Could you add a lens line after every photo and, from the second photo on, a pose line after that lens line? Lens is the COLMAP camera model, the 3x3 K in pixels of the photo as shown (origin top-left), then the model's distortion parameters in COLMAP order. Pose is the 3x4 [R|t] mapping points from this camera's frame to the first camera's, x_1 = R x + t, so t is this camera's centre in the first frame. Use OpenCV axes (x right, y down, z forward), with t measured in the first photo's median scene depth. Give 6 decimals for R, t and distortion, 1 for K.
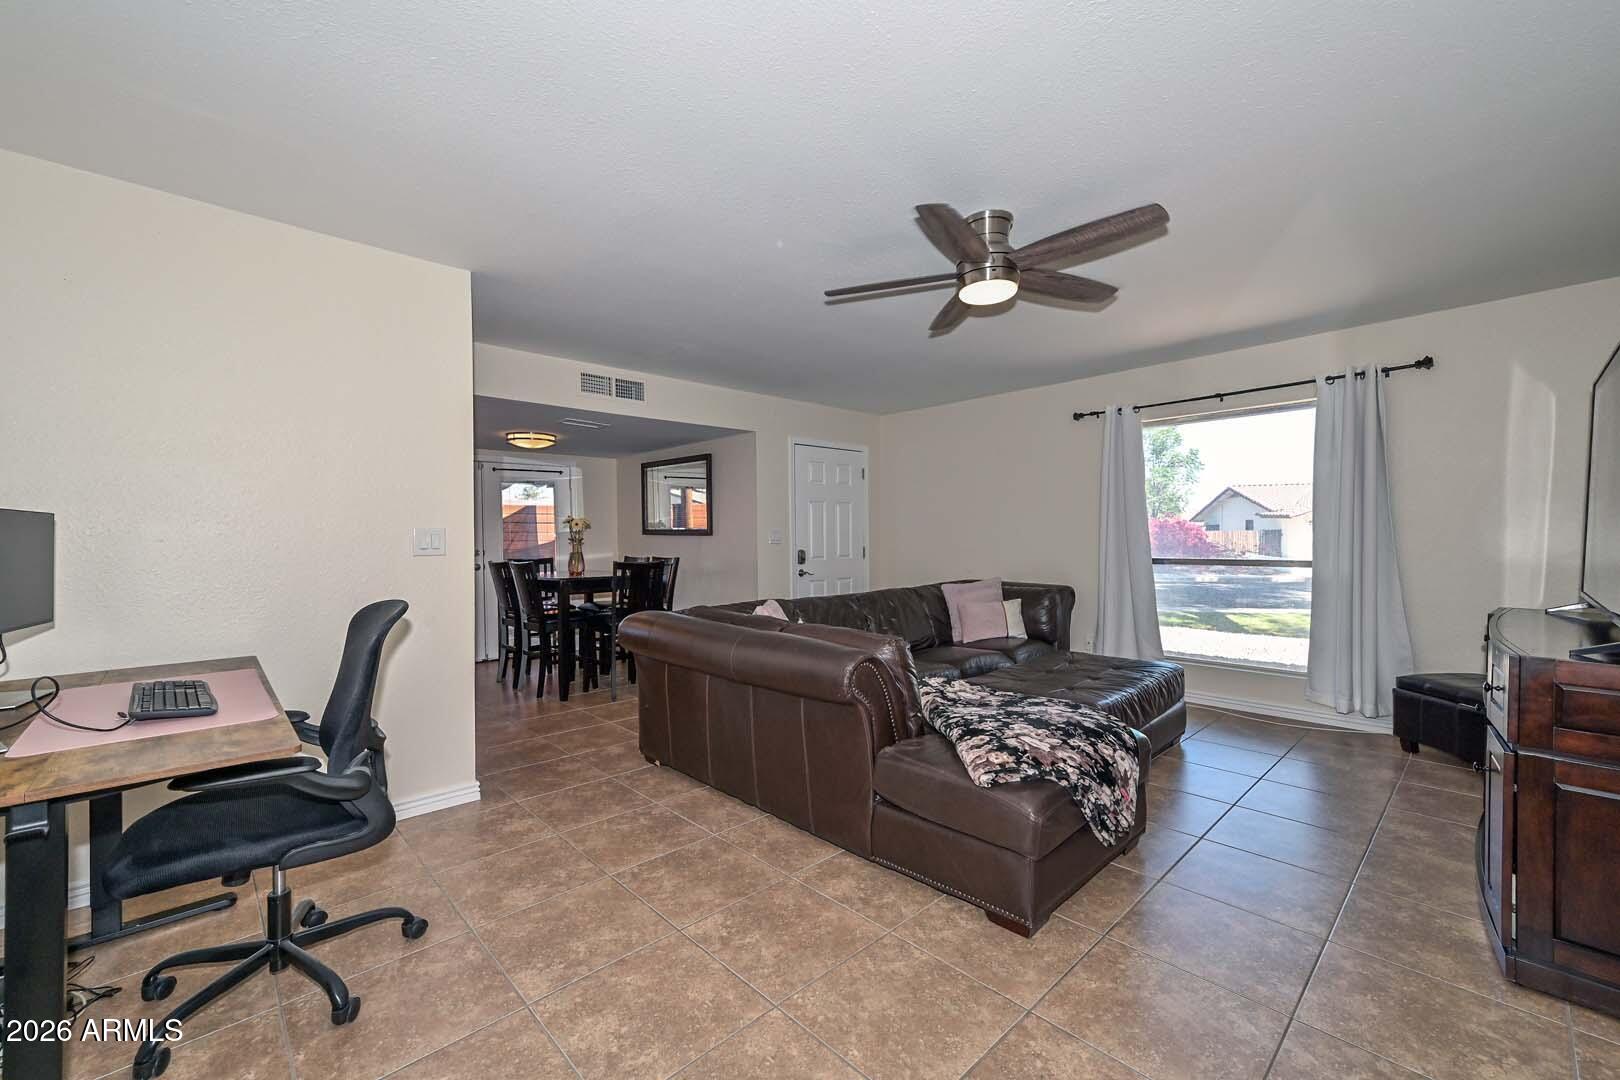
lens RADIAL K [[669.9, 0, 810.0], [0, 669.9, 540.0], [0, 0, 1]] dist [0.013743, -0.000052]
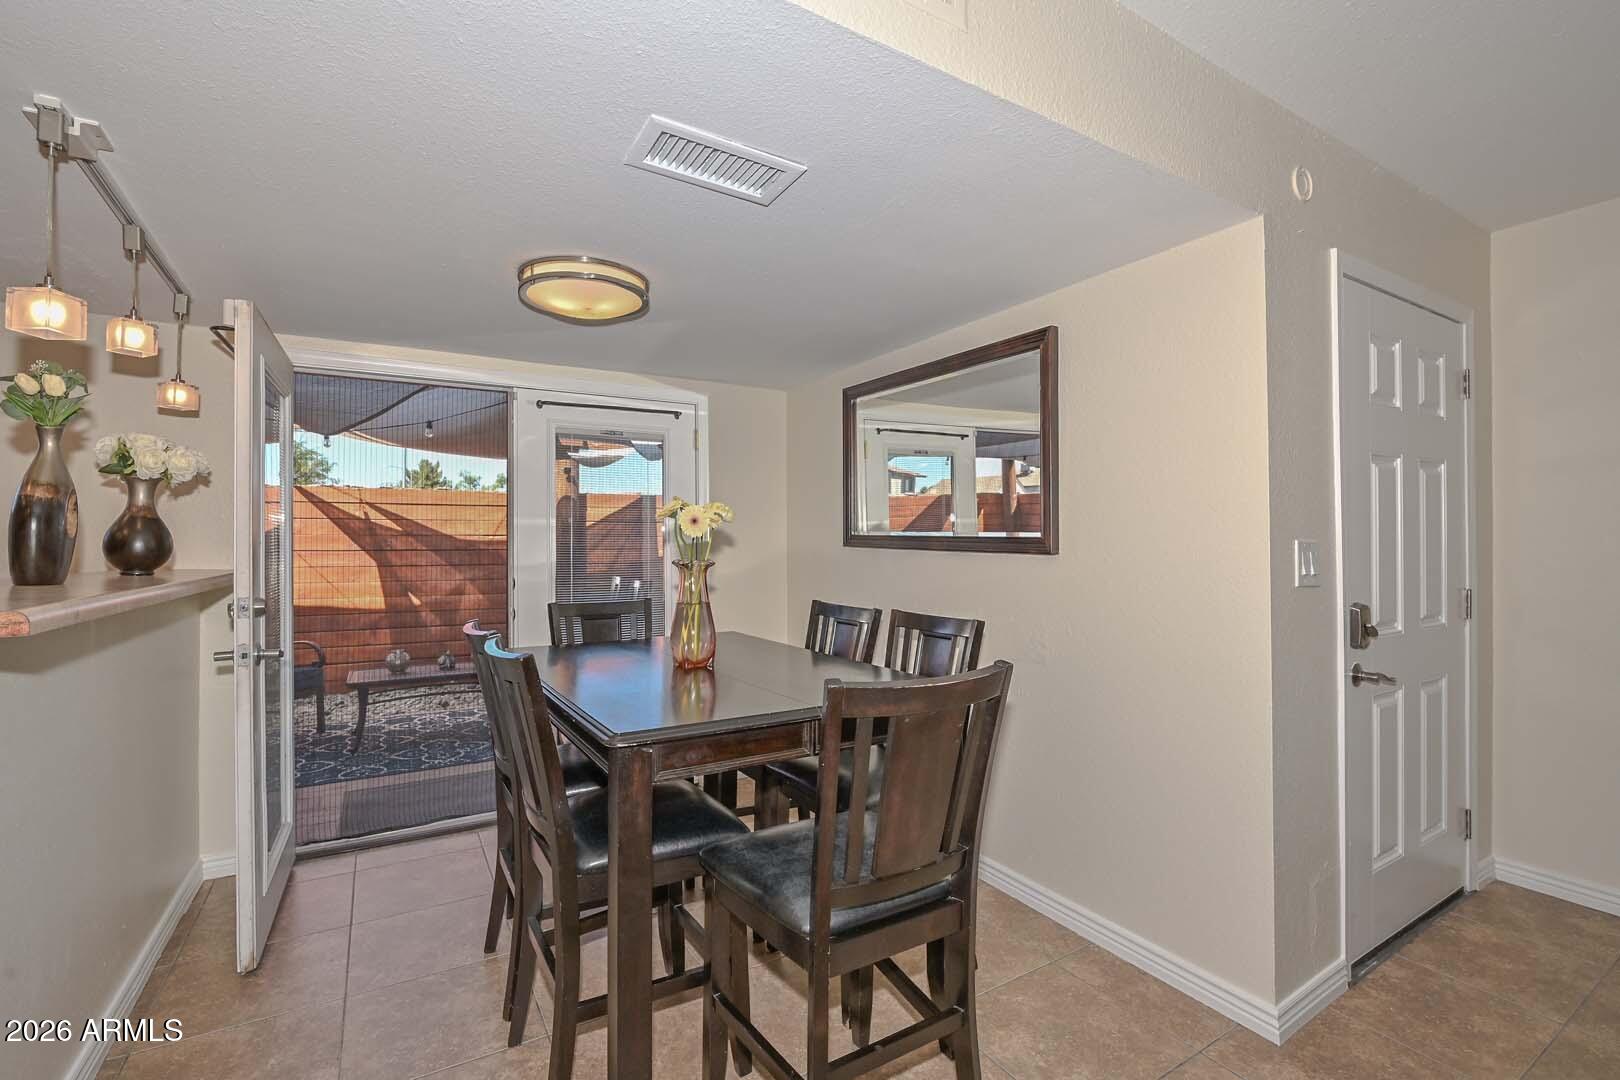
lens RADIAL K [[712.4, 0, 814.1], [0, 712.4, 531.8], [0, 0, 1]] dist [0.002141, -0.000253]
pose [[0.979550, 0.006571, -0.201093, -0.205583], [-0.009958, 0.999825, -0.015833, -0.012219], [0.200953, 0.017511, 0.979444, 0.620581]]
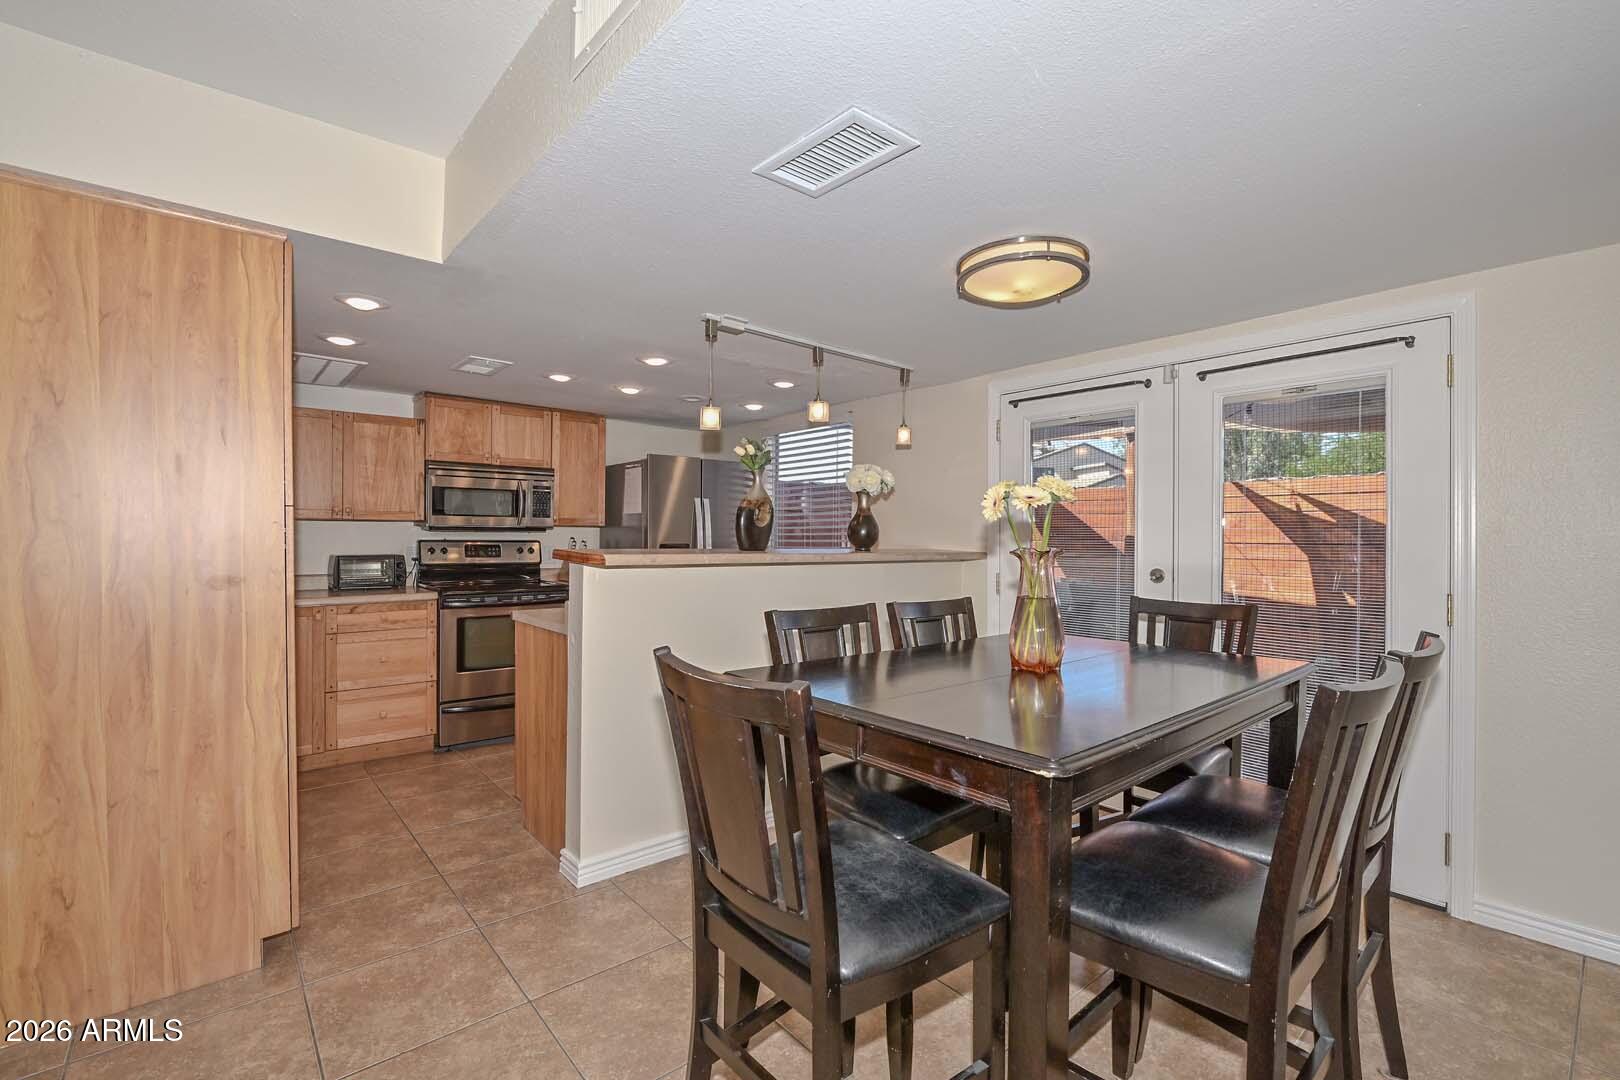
lens RADIAL K [[710.0, 0, 808.1], [0, 710.0, 535.9], [0, 0, 1]] dist [-0.020237, -0.000056]
pose [[-0.045021, 0.012949, -0.998902, -0.026178], [-0.009944, 0.999861, 0.013410, -0.012239], [0.998937, 0.010537, -0.044886, 0.877820]]
